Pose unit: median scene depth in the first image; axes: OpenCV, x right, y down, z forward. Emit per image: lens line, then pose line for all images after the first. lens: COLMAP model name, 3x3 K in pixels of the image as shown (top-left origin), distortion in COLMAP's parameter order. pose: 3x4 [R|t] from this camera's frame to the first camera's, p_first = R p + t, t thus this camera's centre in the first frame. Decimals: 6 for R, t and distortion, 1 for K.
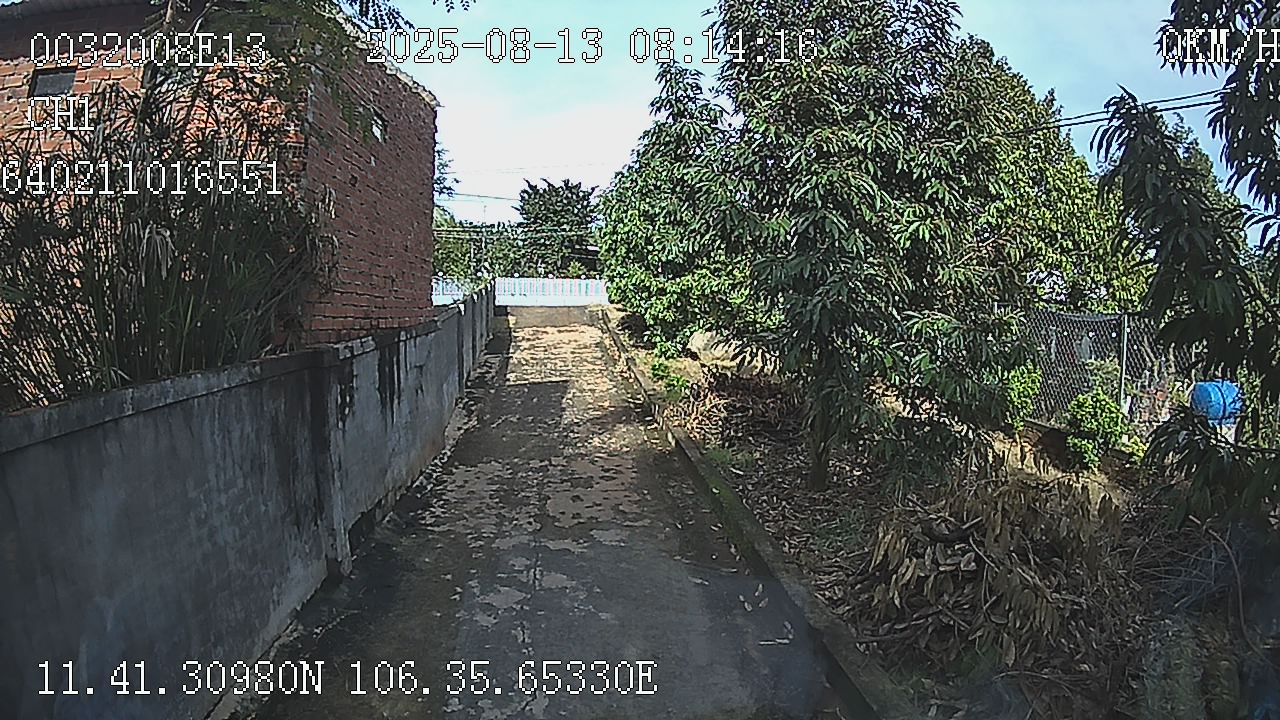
lens RADIAL K [[776.4, 0, 640.0], [0, 776.4, 360.0], [0, 0, 1]] dist [-0.381054, 0.121165]
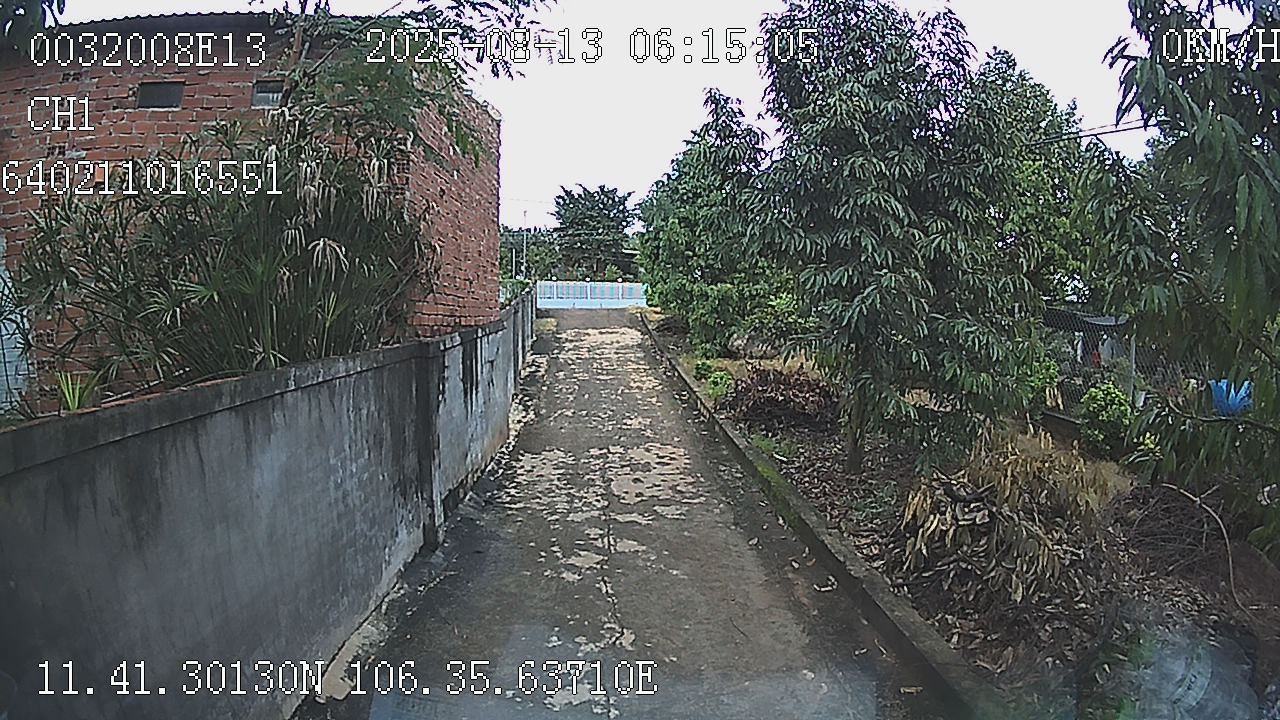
lens RADIAL K [[776.4, 0, 640.0], [0, 776.4, 360.0], [0, 0, 1]] dist [-0.381054, 0.121165]
pose [[0.999143, -0.000131, -0.041383, -0.023019], [-0.000061, 0.999989, -0.004639, 0.008608], [0.041383, 0.004637, 0.999133, -0.077212]]
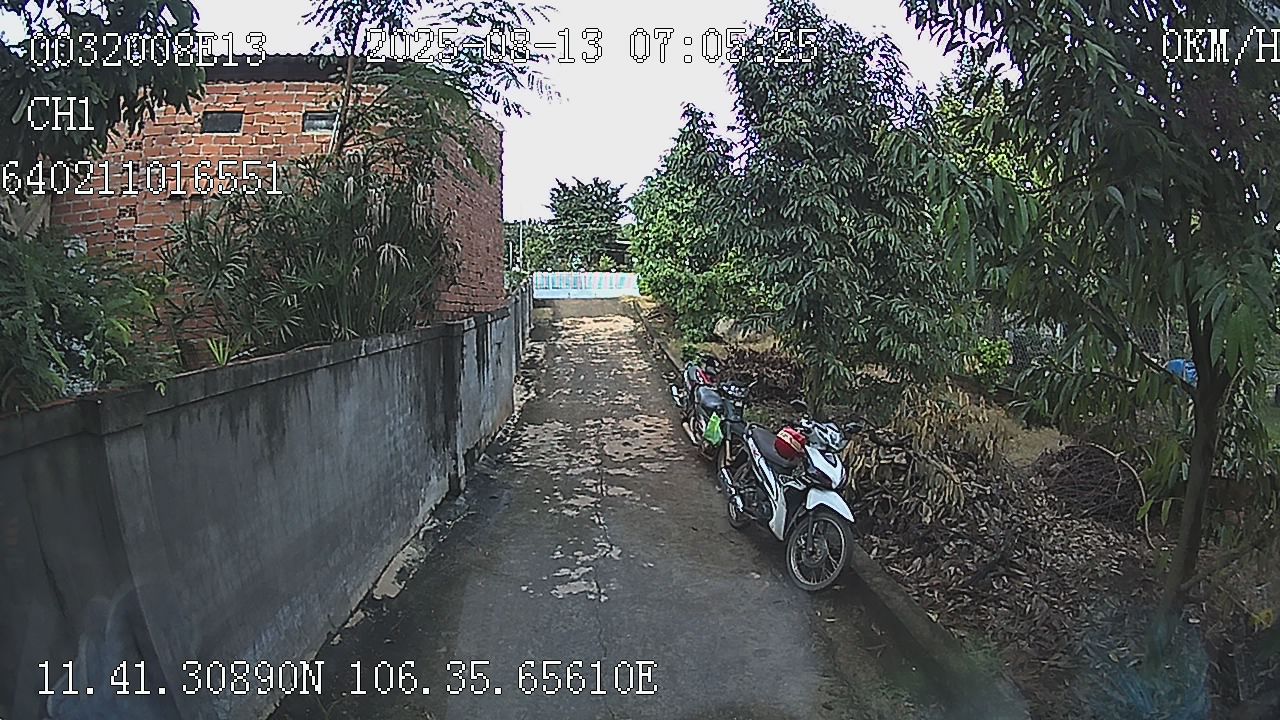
lens RADIAL K [[776.4, 0, 640.0], [0, 776.4, 360.0], [0, 0, 1]] dist [-0.381054, 0.121165]
pose [[0.999283, -0.012127, -0.035871, -0.008640], [0.012451, 0.999884, 0.008826, 0.020766], [0.035760, -0.009266, 0.999317, -0.202472]]
